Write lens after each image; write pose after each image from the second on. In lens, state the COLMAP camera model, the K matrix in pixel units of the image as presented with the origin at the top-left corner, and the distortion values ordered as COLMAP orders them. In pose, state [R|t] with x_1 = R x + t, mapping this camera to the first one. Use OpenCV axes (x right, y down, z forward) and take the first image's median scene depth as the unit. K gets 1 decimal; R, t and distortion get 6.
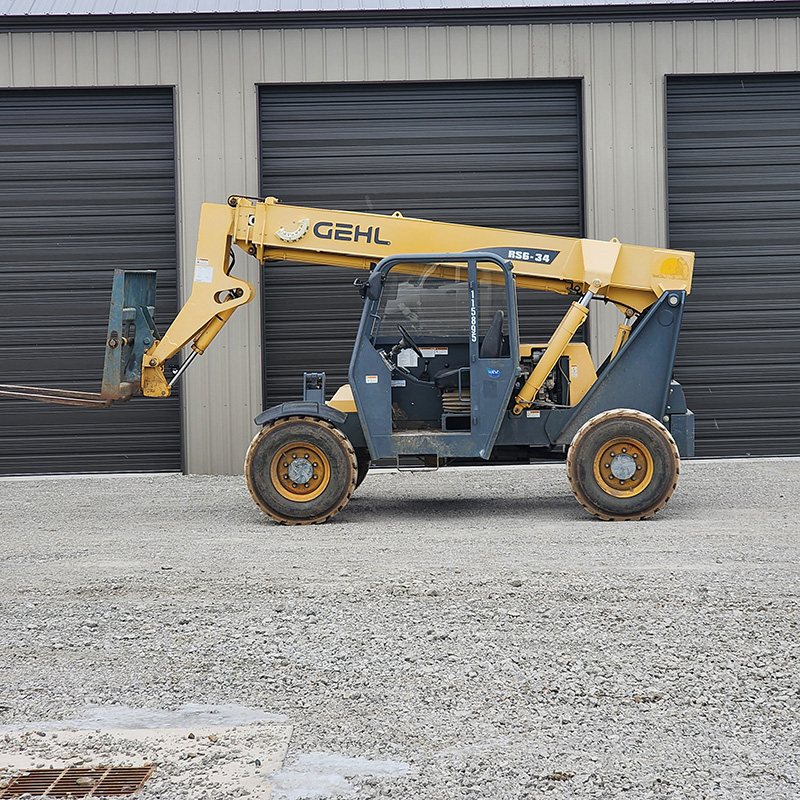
lens RADIAL K [[1402.0, 0, 400.0], [0, 1402.0, 400.0], [0, 0, 1]] dist [-0.006098, 0.057789]
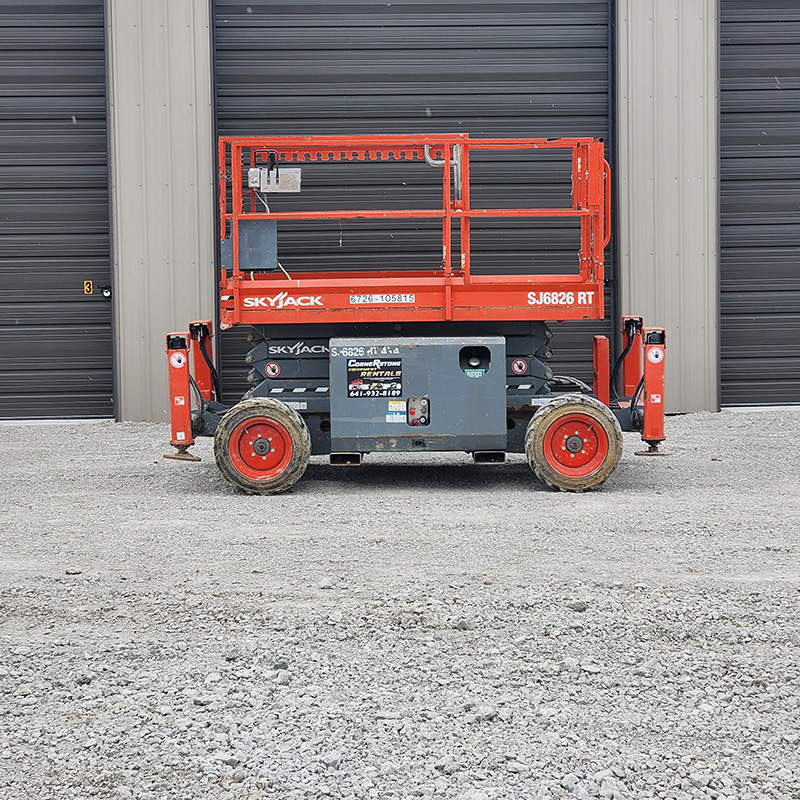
lens RADIAL K [[1402.0, 0, 400.0], [0, 1402.0, 400.0], [0, 0, 1]] dist [-0.006098, 0.057789]
pose [[0.999562, 0.007567, 0.028602, -0.026995], [-0.009100, 0.998507, 0.053858, -0.007010], [-0.028152, -0.054094, 0.998139, 0.348068]]
